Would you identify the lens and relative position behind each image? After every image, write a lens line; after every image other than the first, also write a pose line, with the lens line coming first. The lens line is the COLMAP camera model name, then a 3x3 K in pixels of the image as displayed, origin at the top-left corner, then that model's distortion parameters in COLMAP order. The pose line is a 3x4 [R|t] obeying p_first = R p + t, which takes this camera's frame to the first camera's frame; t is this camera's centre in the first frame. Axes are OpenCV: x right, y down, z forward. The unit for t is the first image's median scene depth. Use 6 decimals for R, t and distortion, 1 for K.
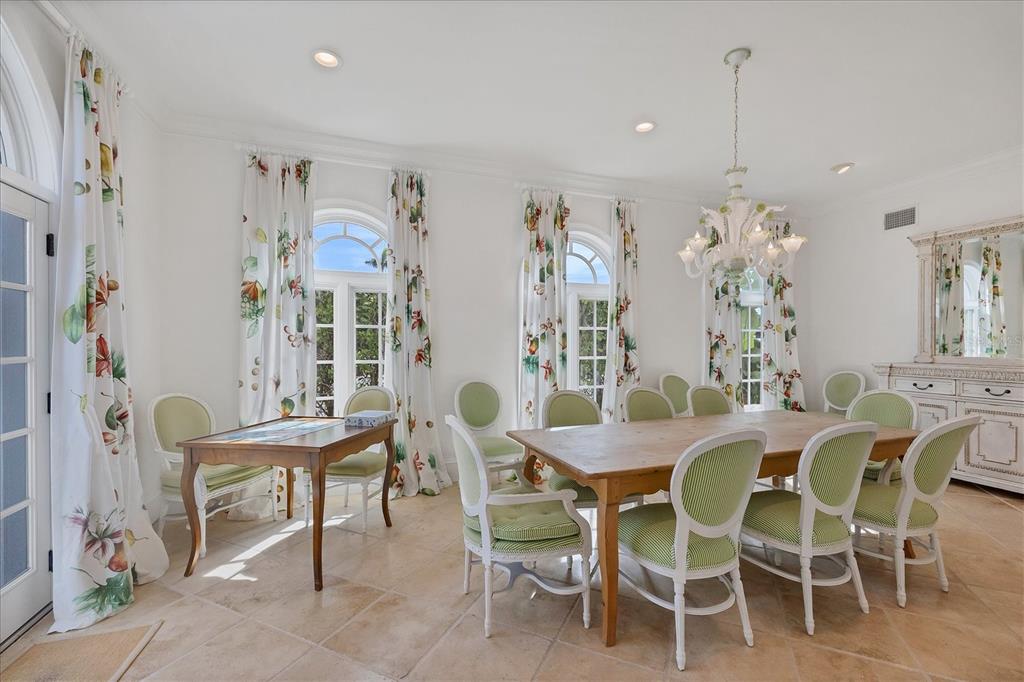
lens RADIAL K [[497.7, 0, 512.5], [0, 497.7, 343.6], [0, 0, 1]] dist [-0.000110, -0.000109]
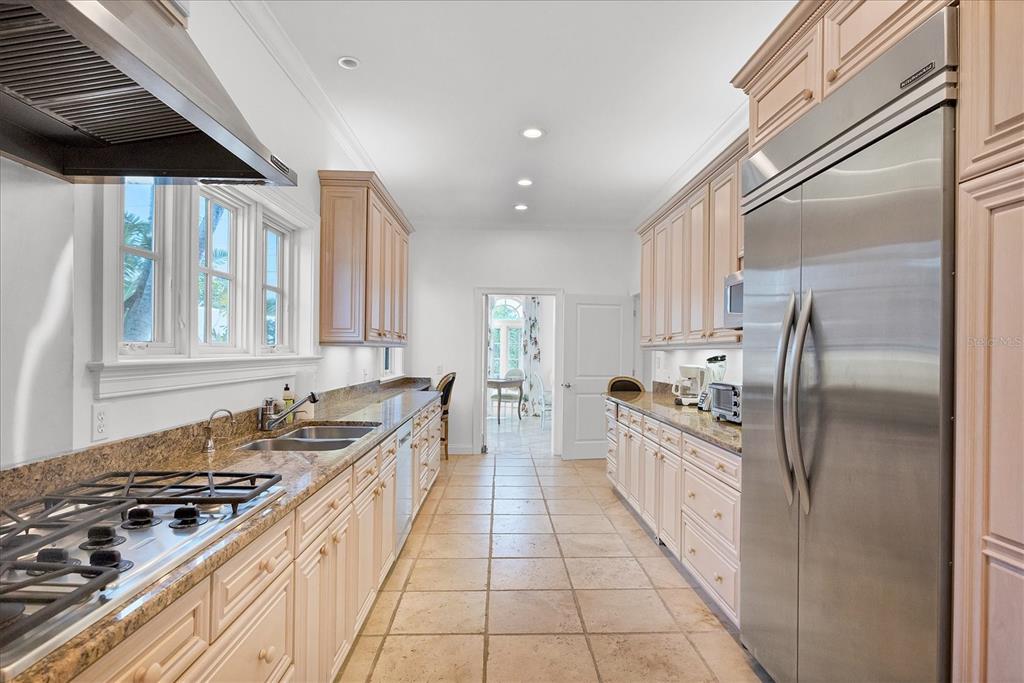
lens RADIAL K [[497.7, 0, 516.0], [0, 497.7, 346.4], [0, 0, 1]] dist [-0.000110, -0.000109]
pose [[0.961875, 0.012264, -0.273214, 0.363963], [-0.014803, 0.999864, -0.007233, -0.005920], [0.273088, 0.011001, 0.961926, -1.265420]]
